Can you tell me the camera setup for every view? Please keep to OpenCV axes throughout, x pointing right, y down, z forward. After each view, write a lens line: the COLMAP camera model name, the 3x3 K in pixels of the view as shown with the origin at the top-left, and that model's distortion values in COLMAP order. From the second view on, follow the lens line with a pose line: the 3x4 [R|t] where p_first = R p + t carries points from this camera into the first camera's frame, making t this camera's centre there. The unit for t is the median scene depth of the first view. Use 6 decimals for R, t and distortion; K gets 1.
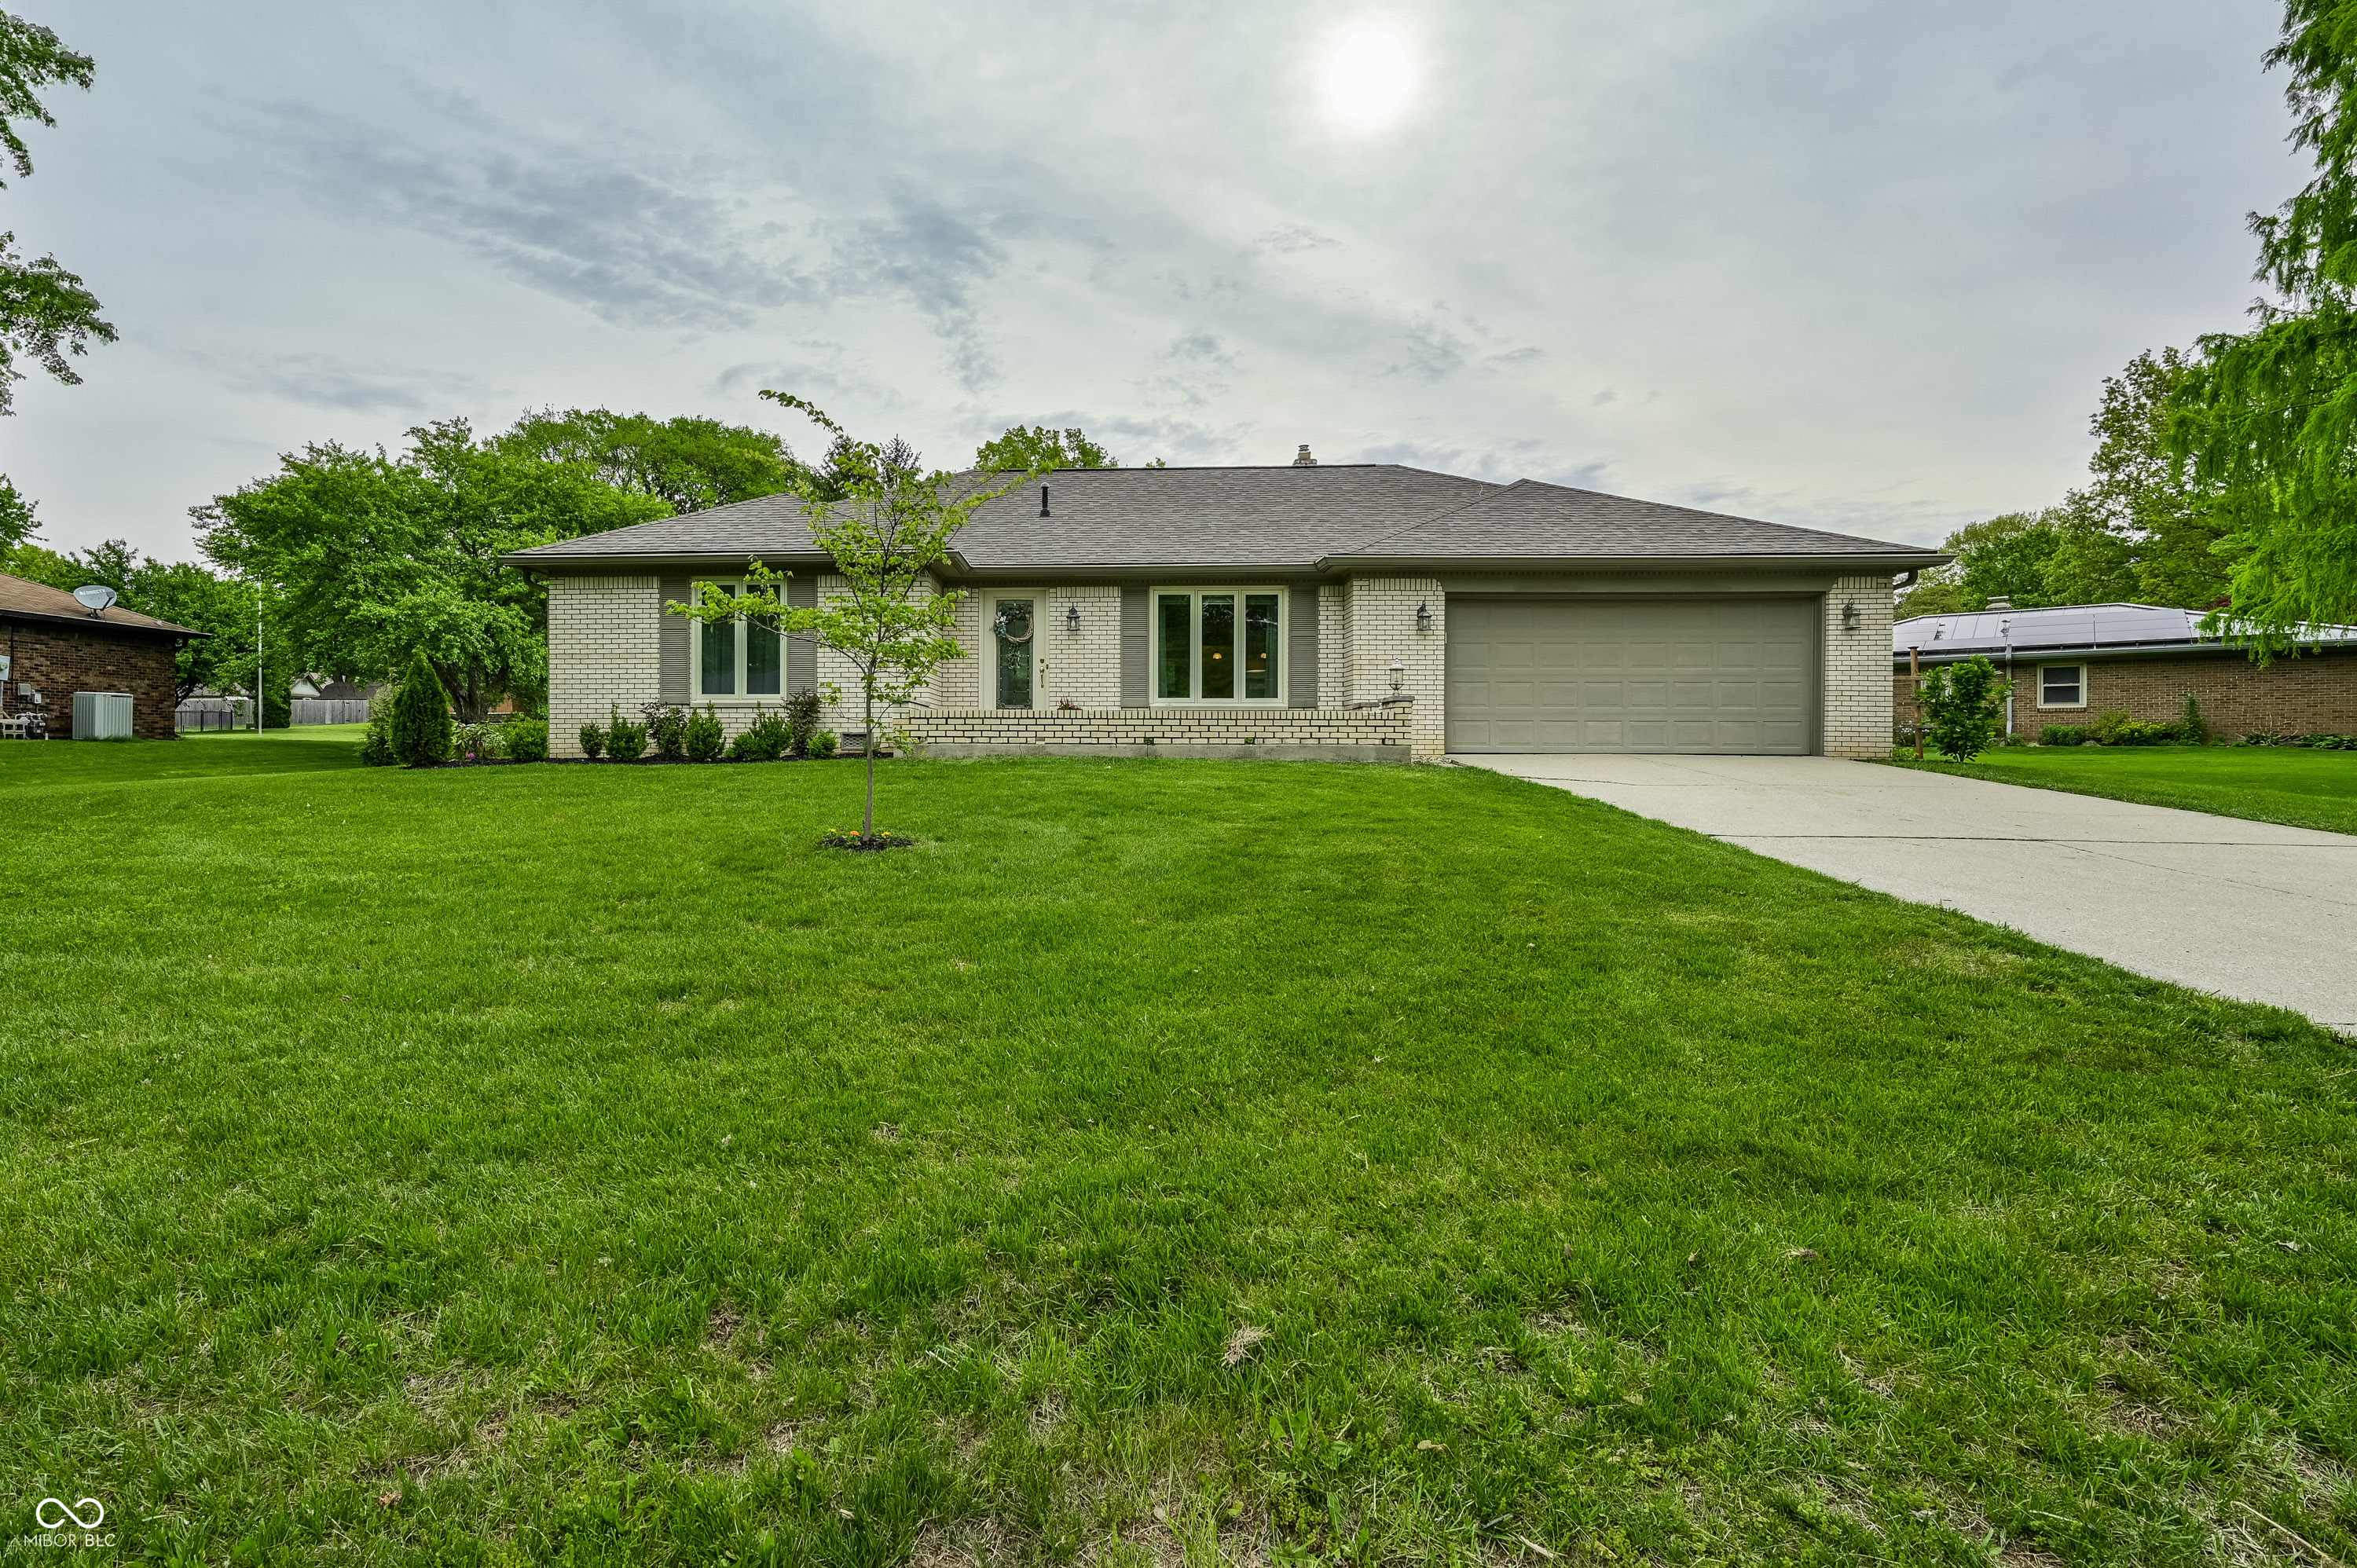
lens RADIAL K [[1065.9, 0, 1177.4], [0, 1065.9, 799.7], [0, 0, 1]] dist [-0.006230, 0.001762]
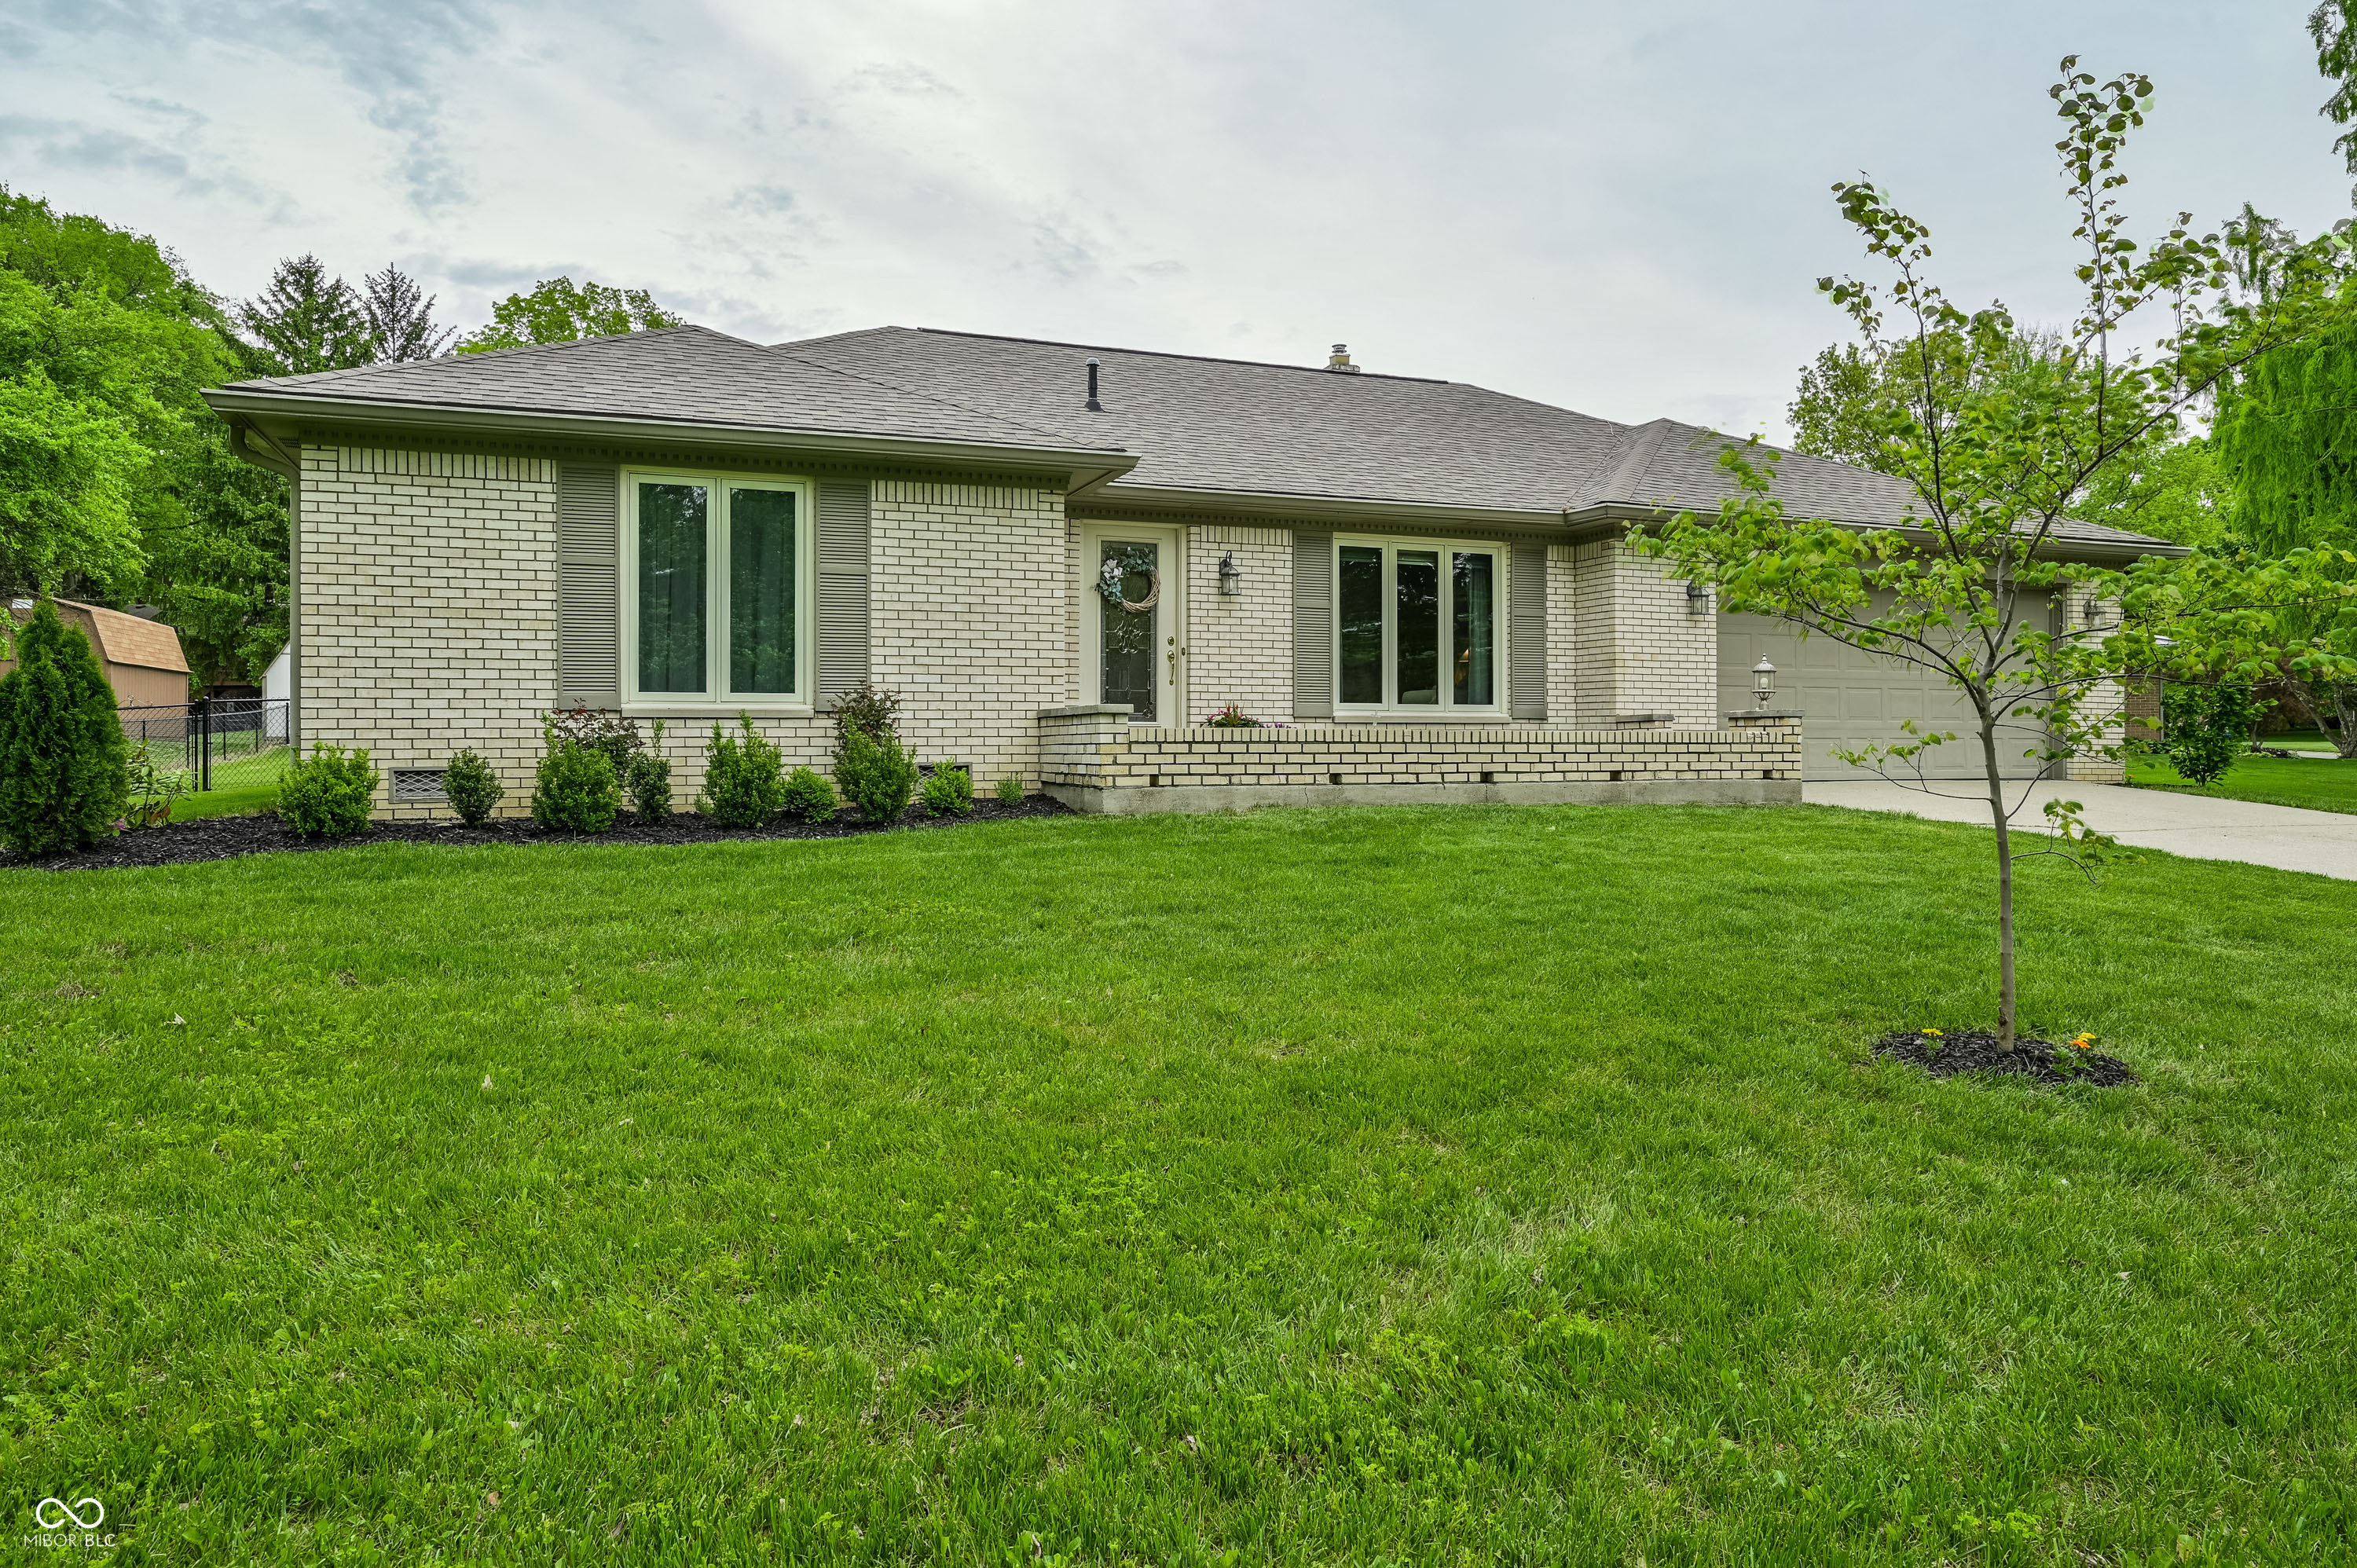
lens RADIAL K [[1336.3, 0, 1186.3], [0, 1336.3, 771.9], [0, 0, 1]] dist [-0.014073, 0.004803]
pose [[0.923113, -0.013770, 0.384283, -0.110789], [0.022361, 0.999590, -0.017896, -0.010831], [-0.383879, 0.025113, 0.923042, 0.075036]]
